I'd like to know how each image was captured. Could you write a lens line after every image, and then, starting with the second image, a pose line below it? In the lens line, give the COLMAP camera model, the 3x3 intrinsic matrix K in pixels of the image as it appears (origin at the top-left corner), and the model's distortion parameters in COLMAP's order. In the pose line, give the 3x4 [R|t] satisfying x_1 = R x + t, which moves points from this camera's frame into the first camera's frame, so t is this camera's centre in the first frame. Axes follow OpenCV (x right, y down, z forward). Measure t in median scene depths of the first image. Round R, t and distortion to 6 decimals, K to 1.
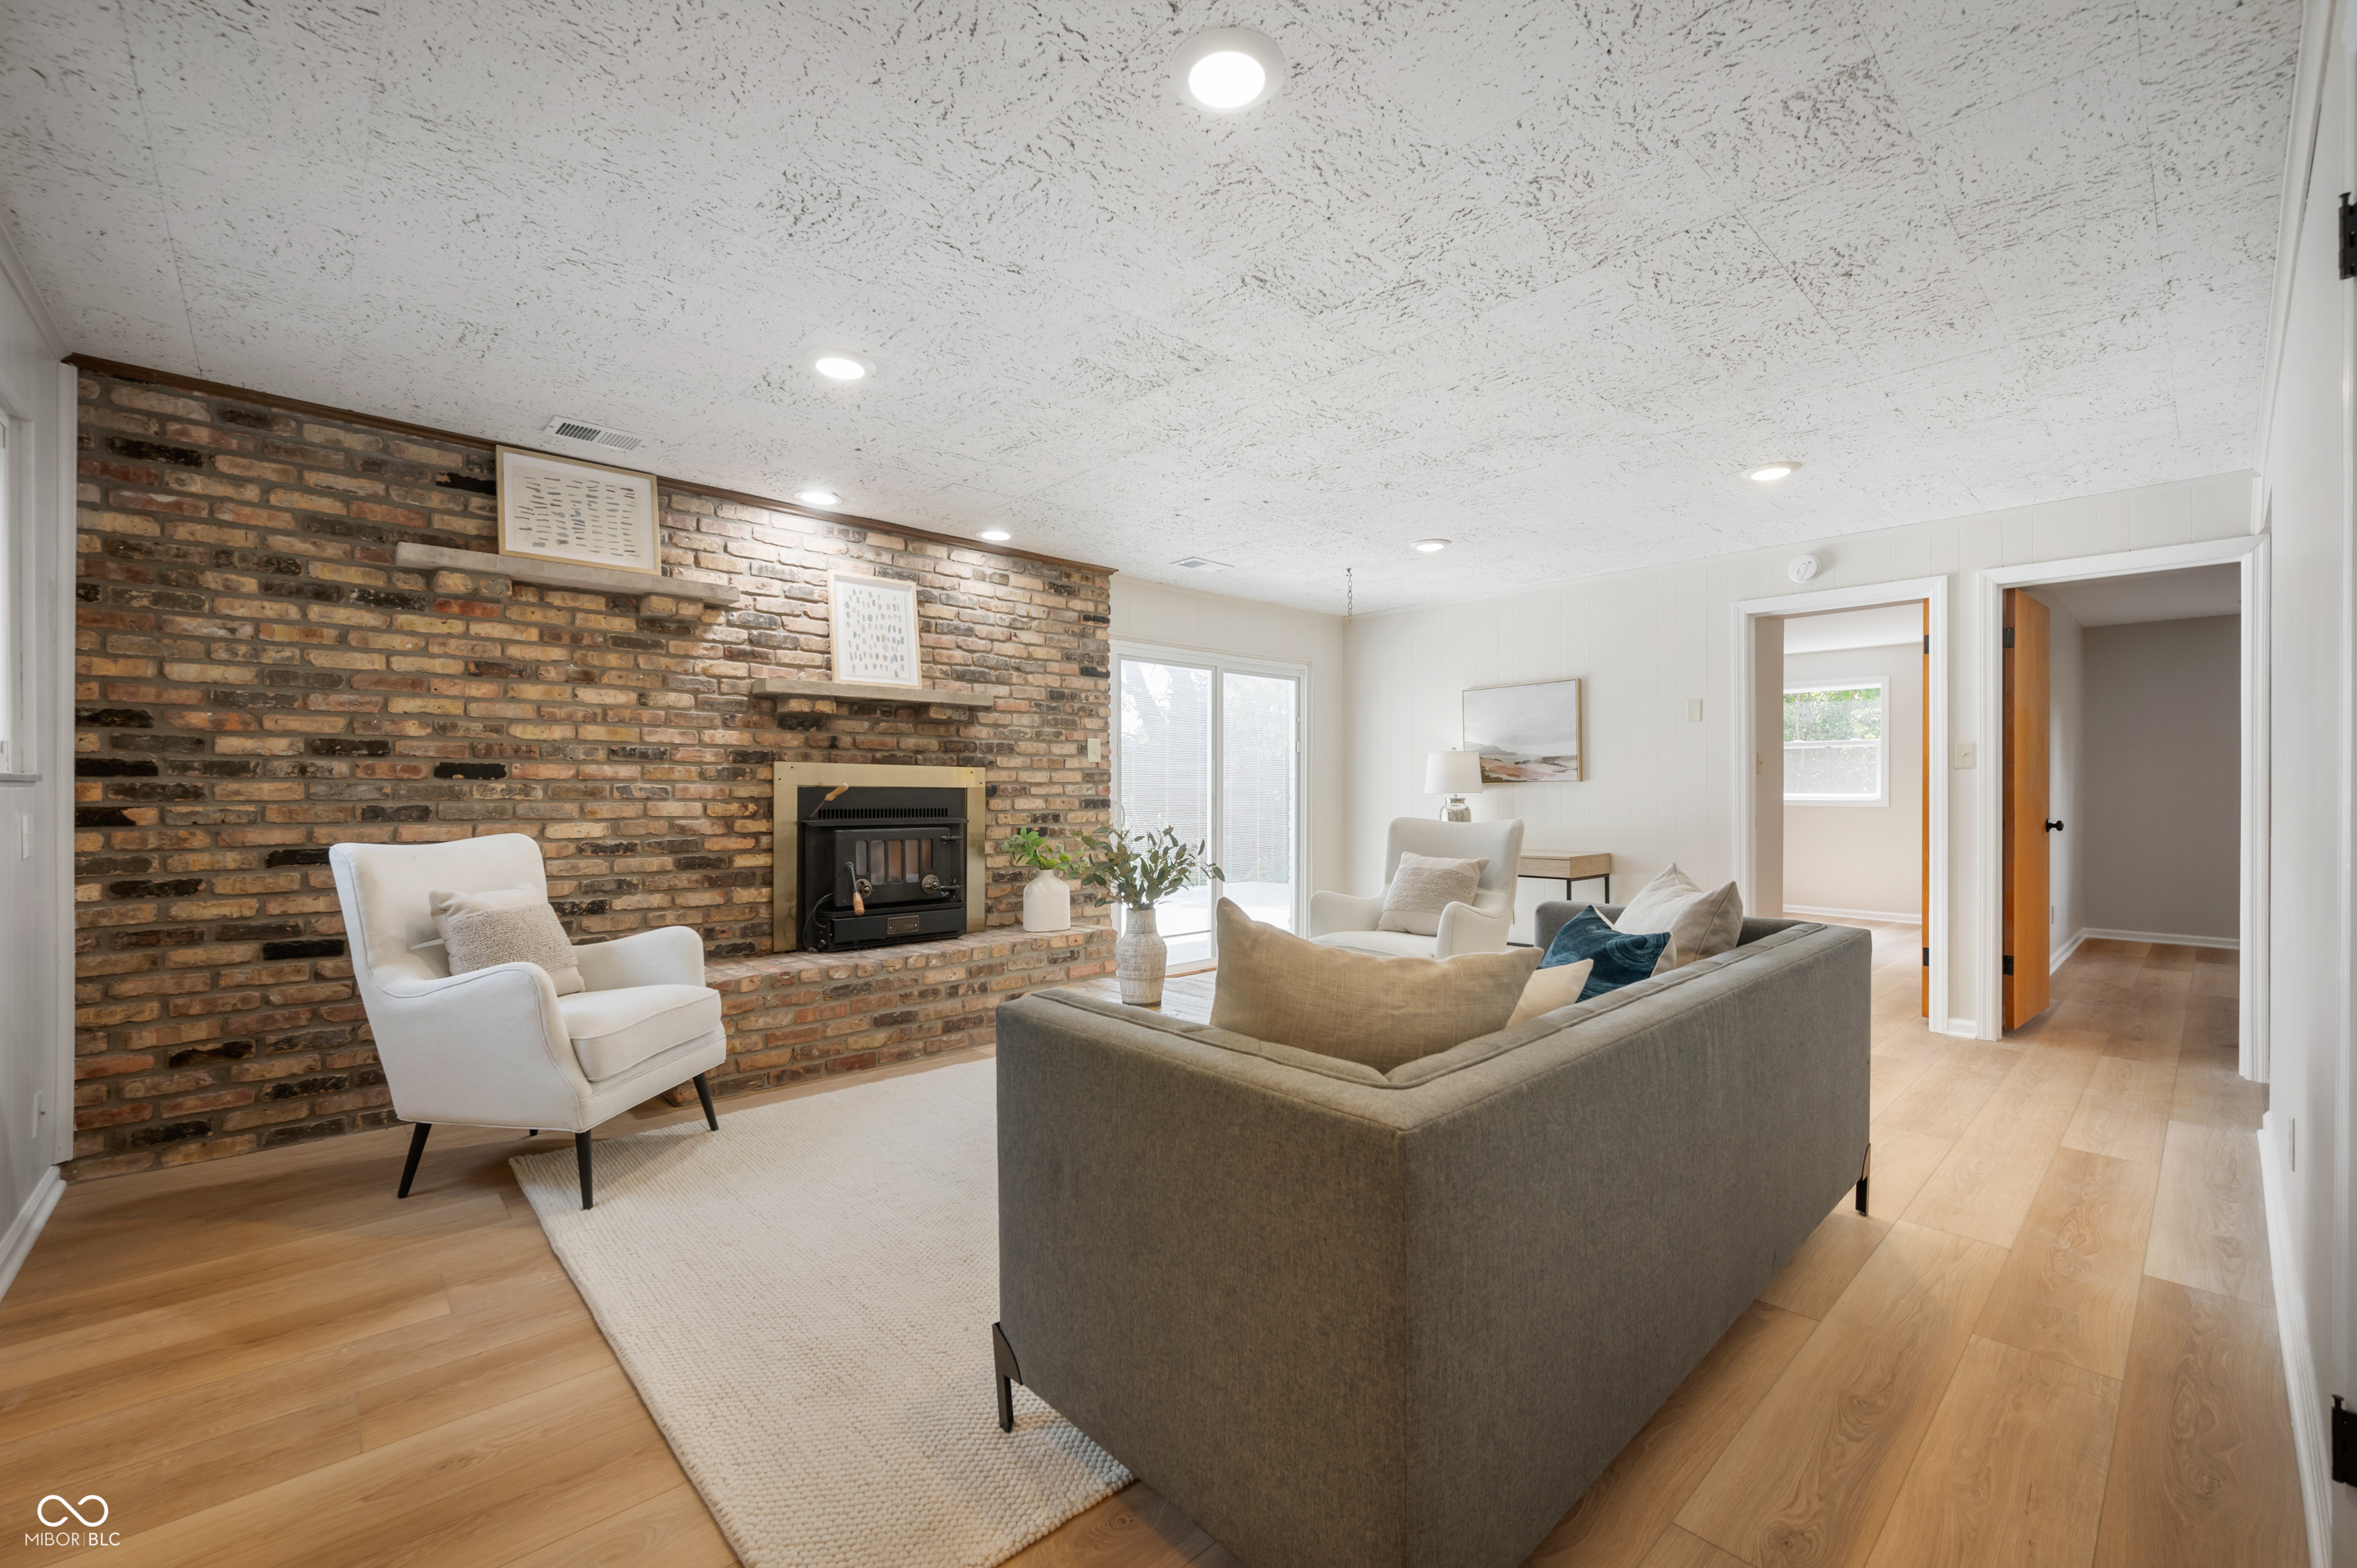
lens RADIAL K [[959.9, 0, 1188.2], [0, 959.9, 791.7], [0, 0, 1]] dist [-0.001775, 0.000721]
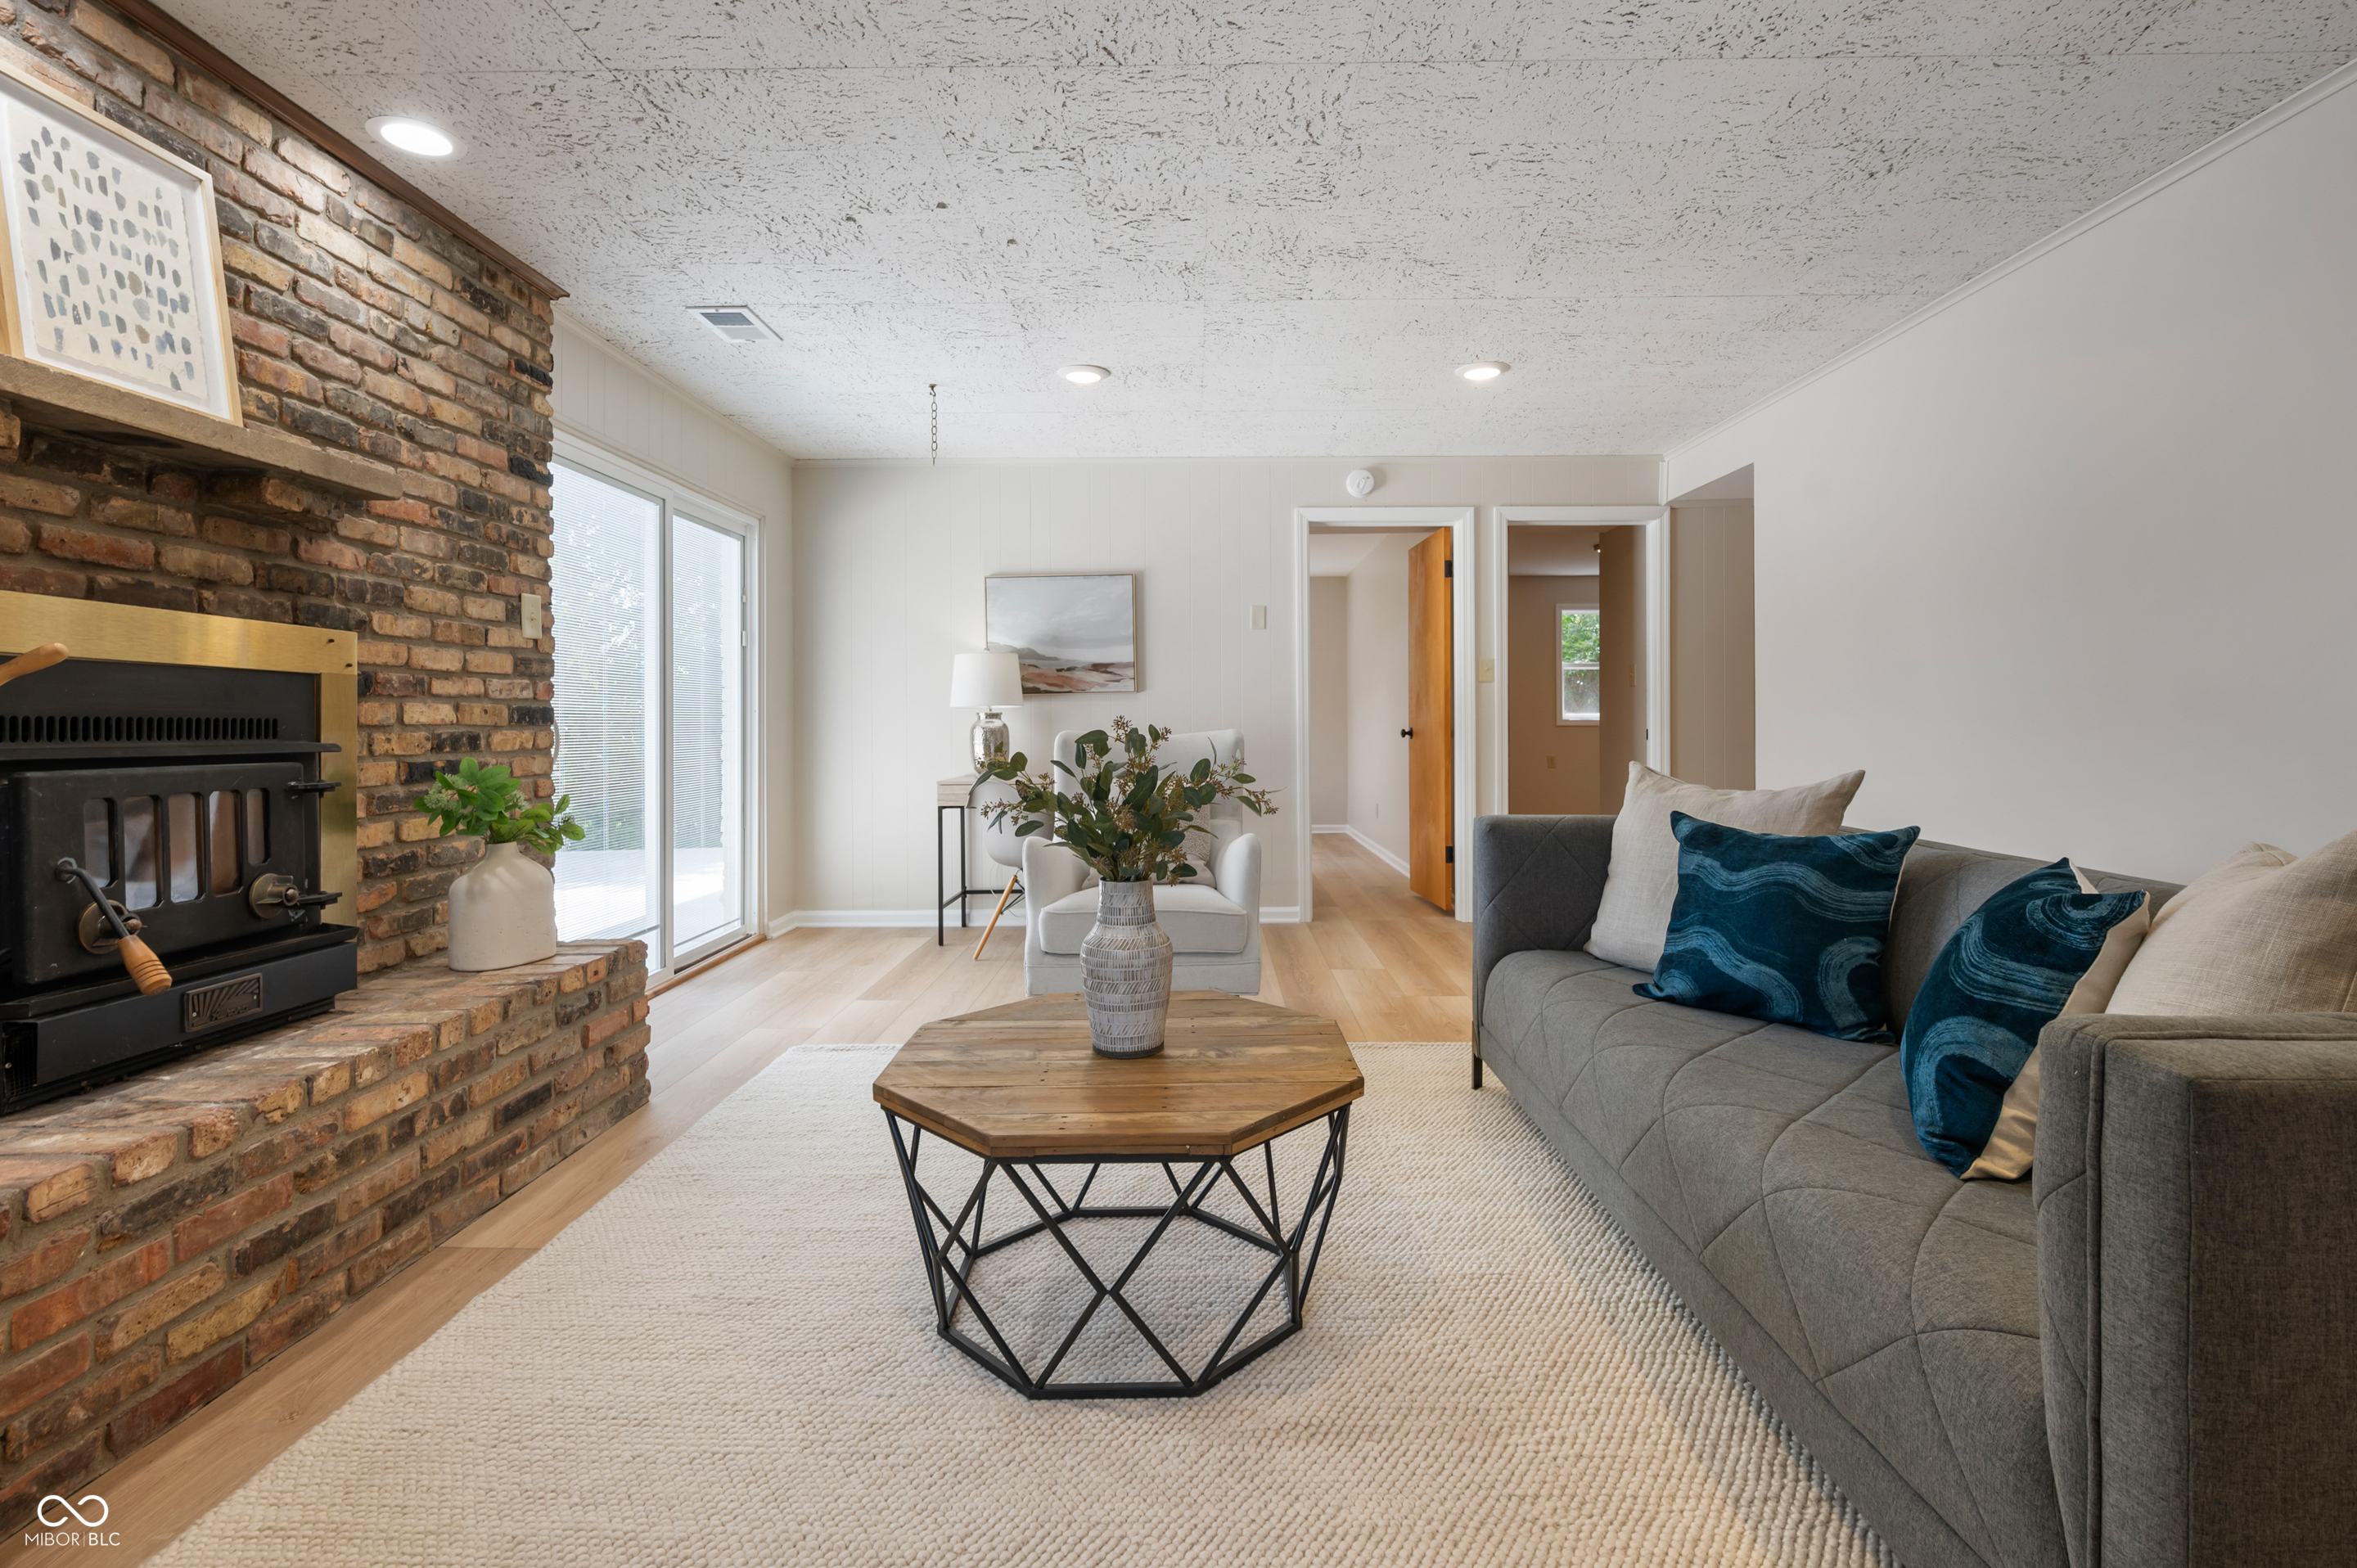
lens RADIAL K [[1080.0, 0, 1182.3], [0, 1080.0, 718.0], [0, 0, 1]] dist [-0.001422, 0.000356]
pose [[0.692016, 0.000820, 0.721882, -0.307593], [0.005134, 0.999968, -0.006057, 0.021084], [-0.721864, 0.007898, 0.691990, 0.348152]]
